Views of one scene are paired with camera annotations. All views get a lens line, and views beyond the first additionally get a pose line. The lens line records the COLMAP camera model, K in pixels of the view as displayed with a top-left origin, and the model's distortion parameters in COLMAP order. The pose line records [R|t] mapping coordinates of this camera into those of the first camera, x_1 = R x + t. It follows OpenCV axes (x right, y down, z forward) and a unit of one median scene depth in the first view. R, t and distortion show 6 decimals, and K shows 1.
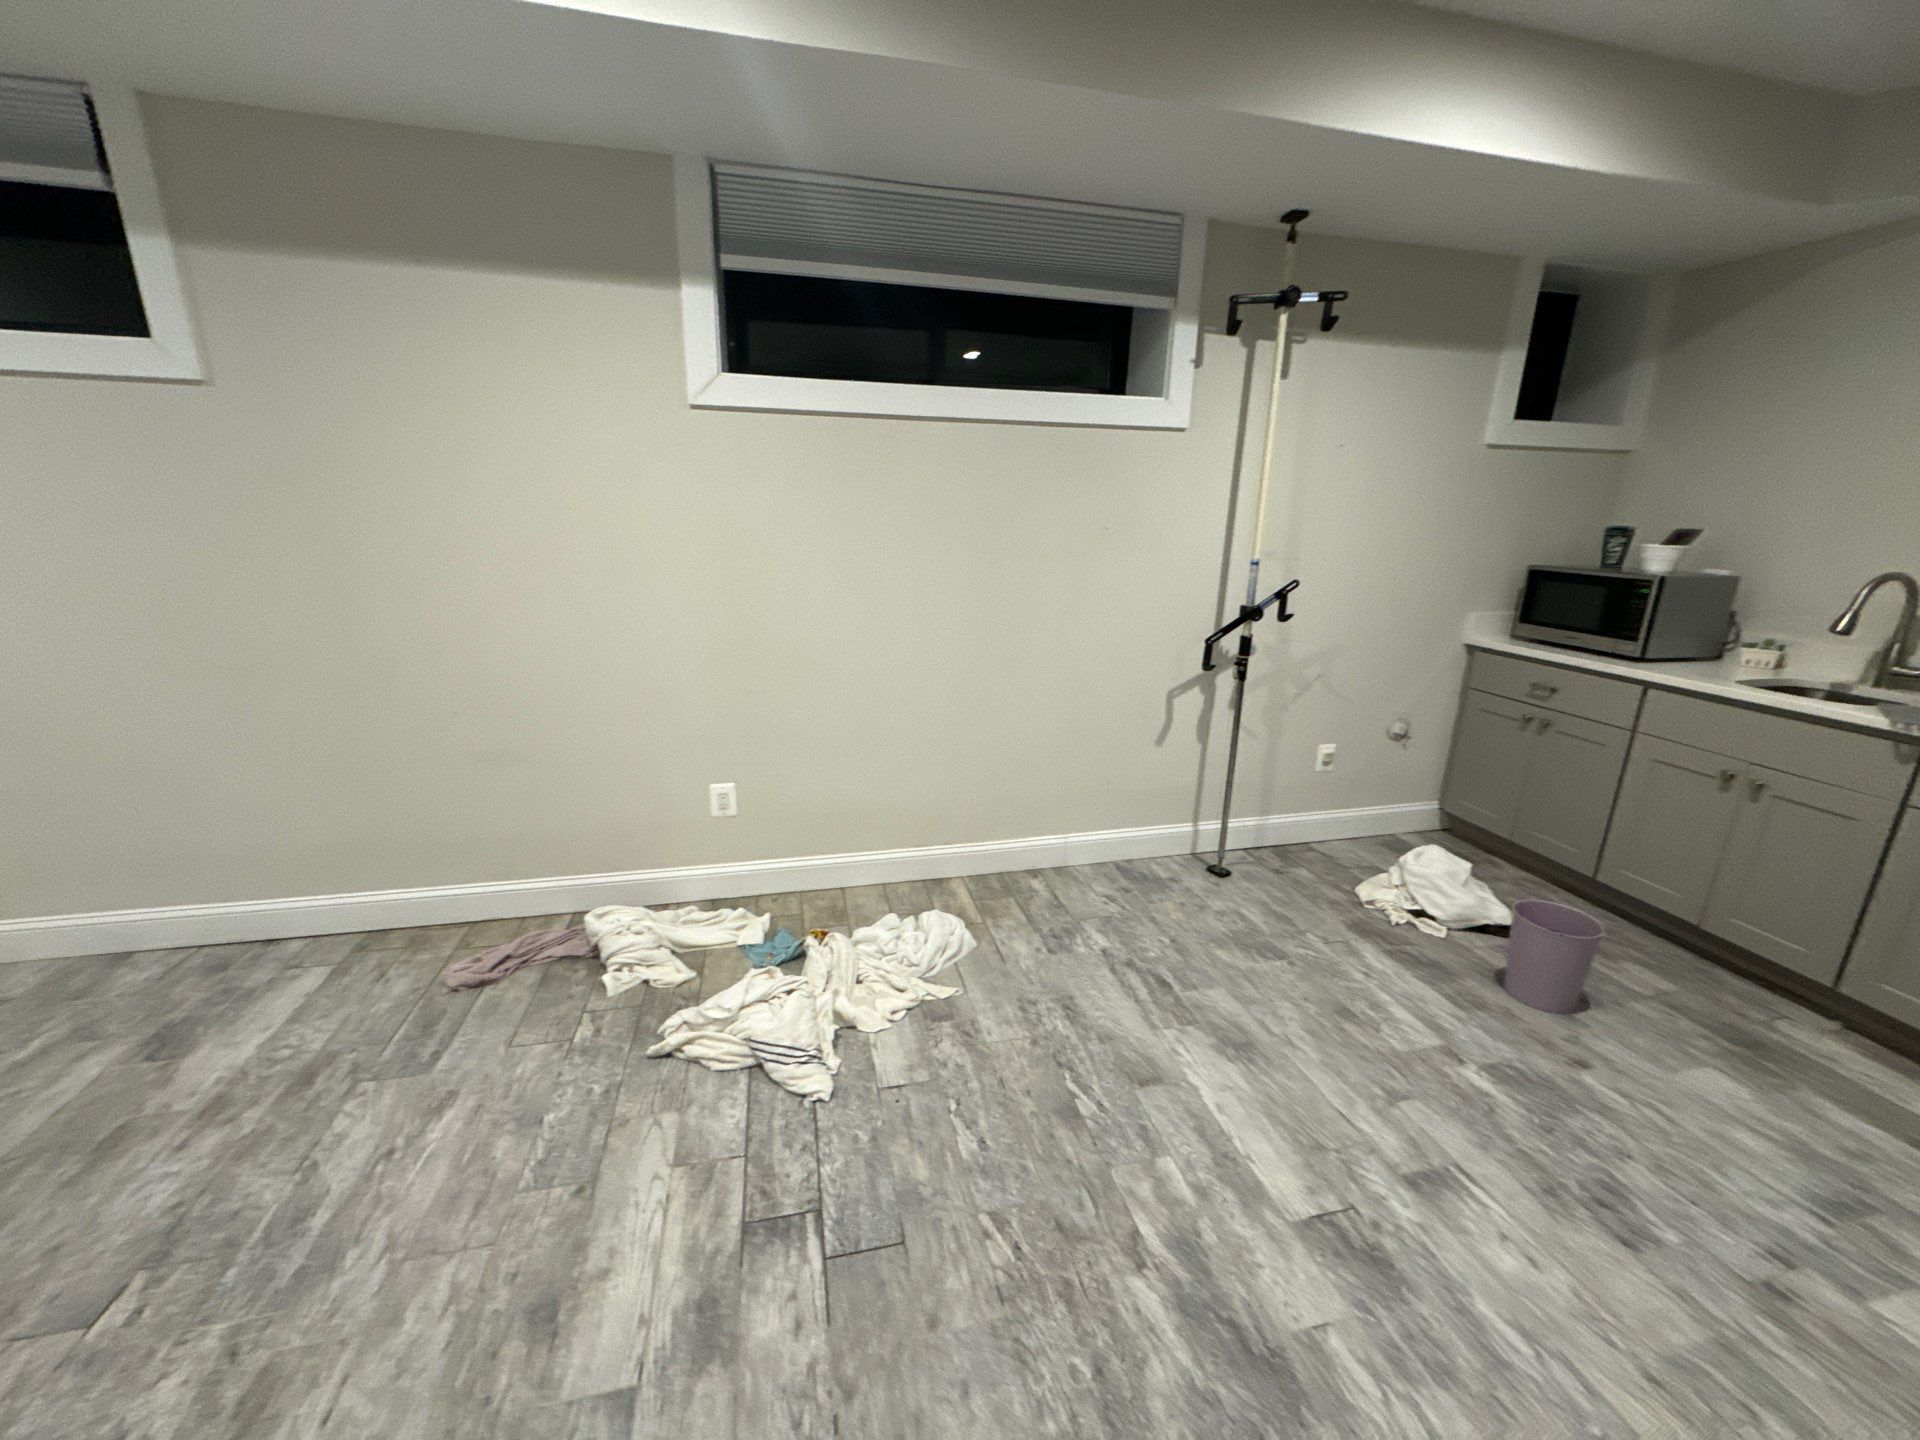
lens RADIAL K [[758.0, 0, 960.0], [0, 758.0, 718.5], [0, 0, 1]] dist [-0.005238, 0.000786]
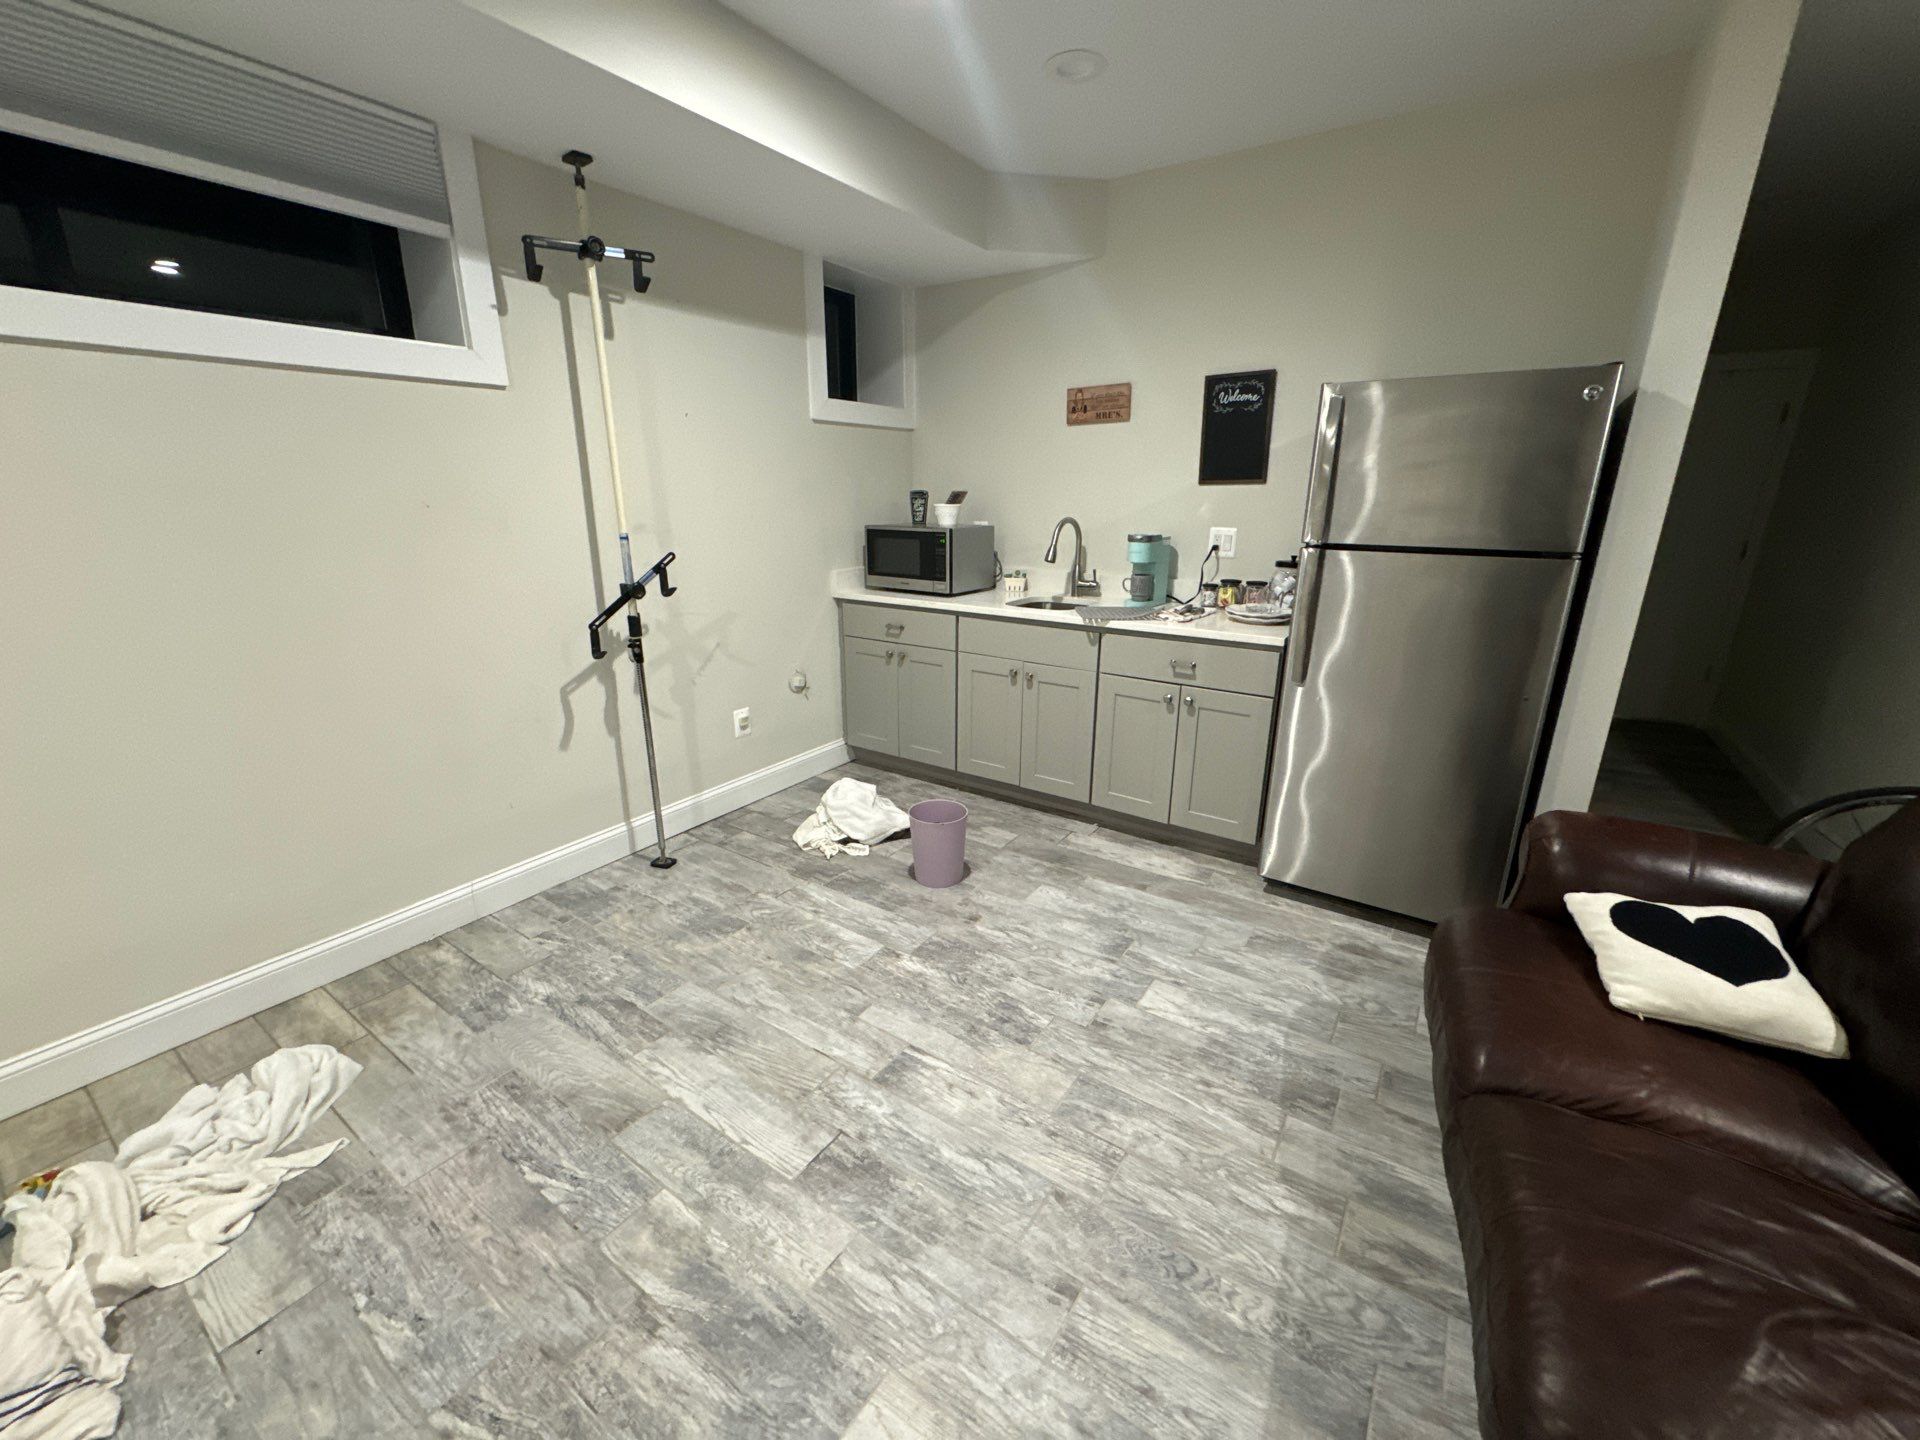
lens RADIAL K [[758.0, 0, 959.0], [0, 758.0, 719.3], [0, 0, 1]] dist [-0.005238, 0.000786]
pose [[0.736599, -0.212343, 0.642131, 0.058788], [0.190860, 0.976109, 0.103847, -0.004235], [-0.648841, 0.046063, 0.759529, 0.035689]]
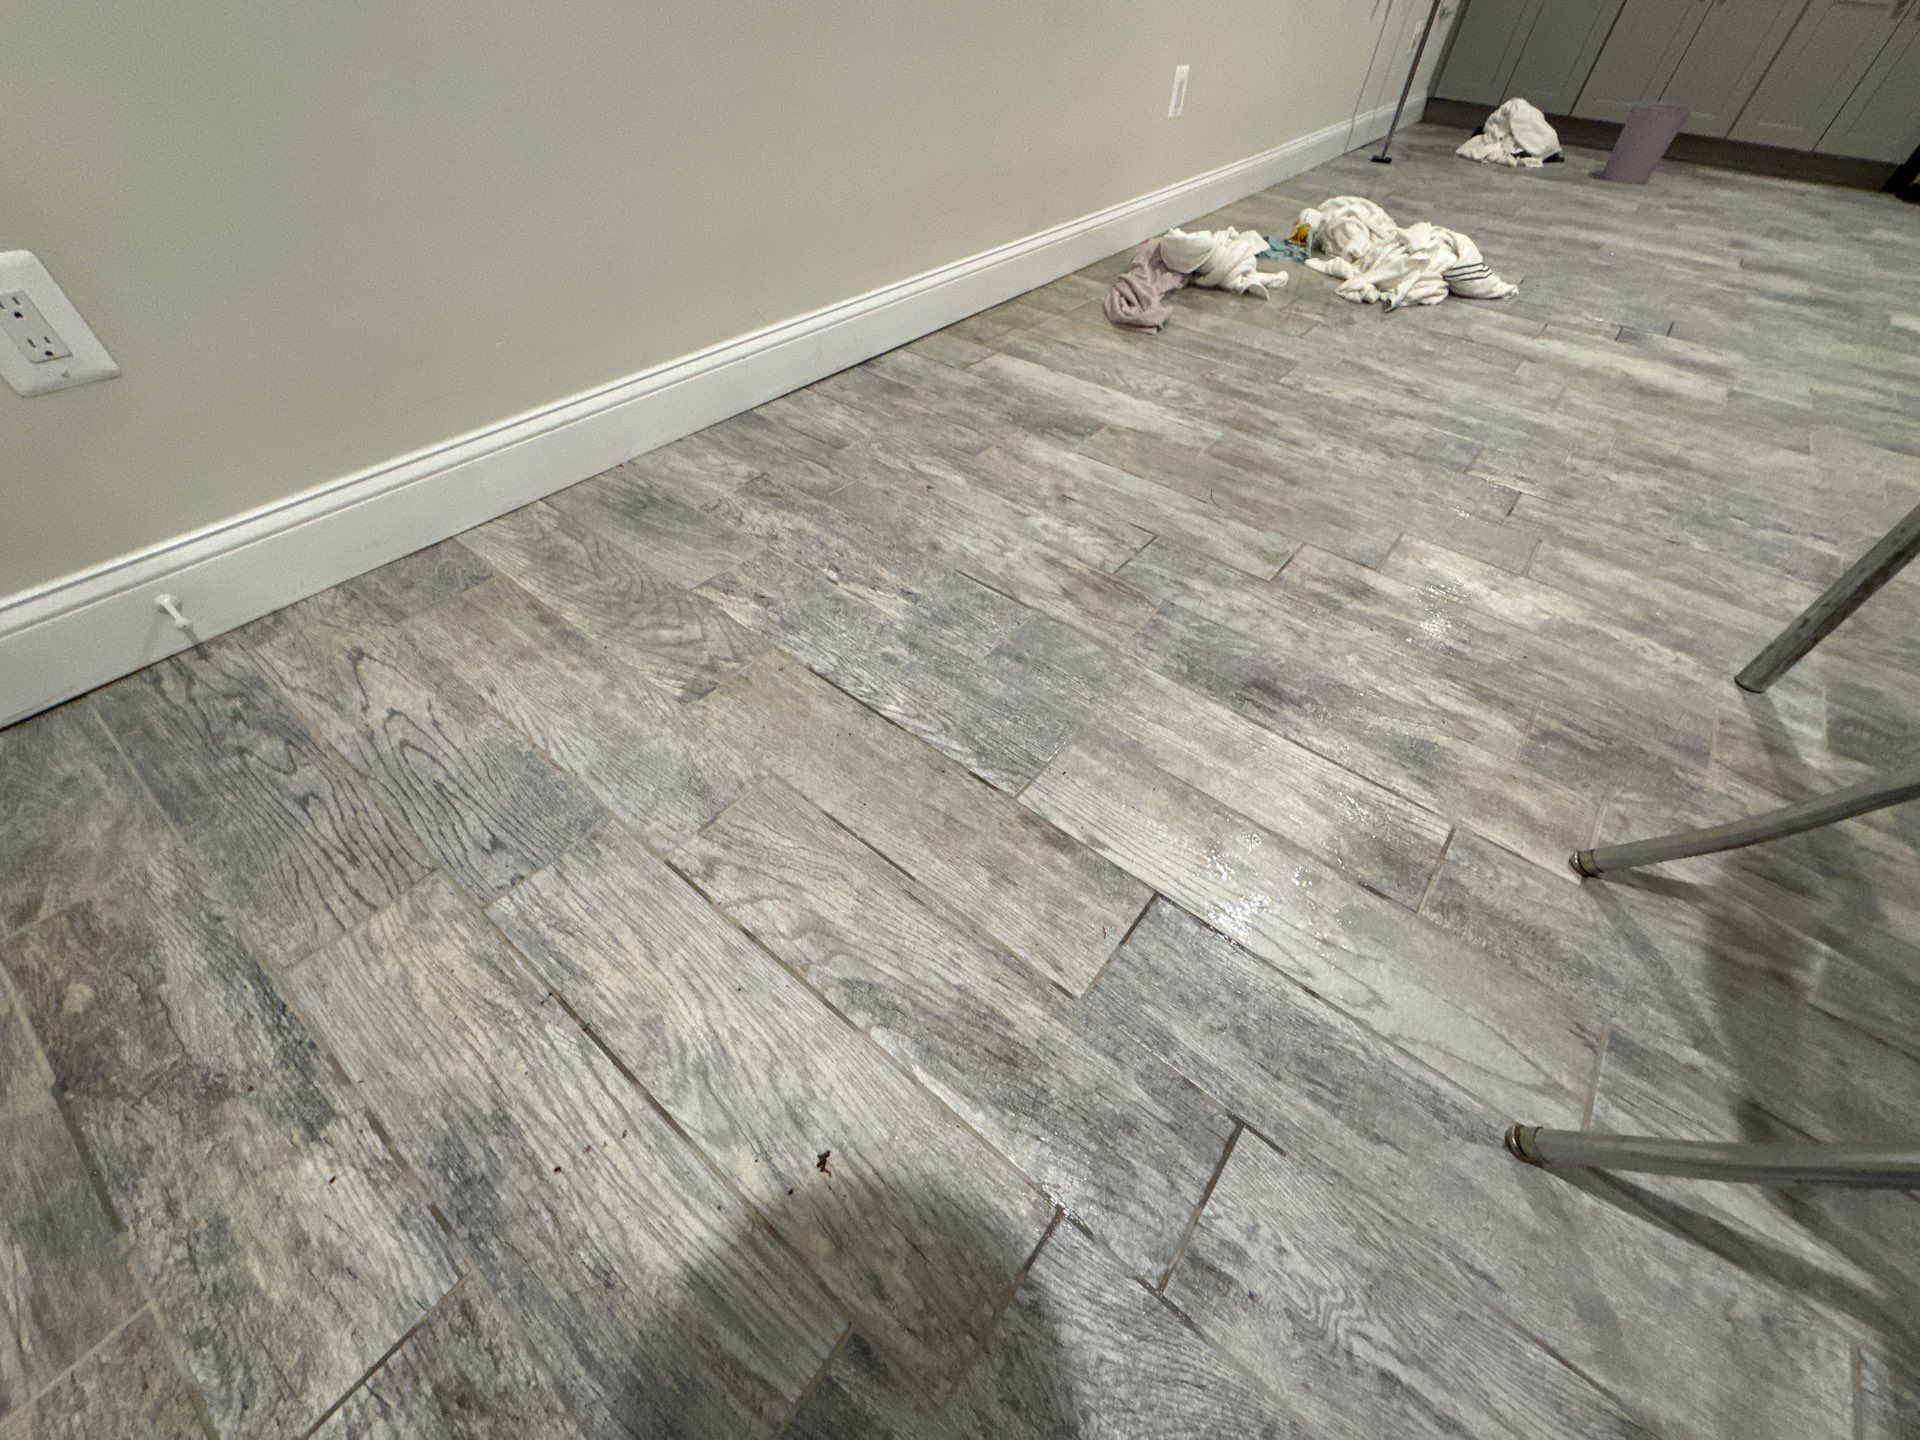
lens RADIAL K [[758.0, 0, 963.0], [0, 758.0, 713.7], [0, 0, 1]] dist [-0.005238, 0.000786]
pose [[0.788778, -0.444402, 0.424660, -1.480342], [0.146712, 0.807011, 0.572021, 0.189356], [-0.596913, -0.388895, 0.701752, 0.353155]]
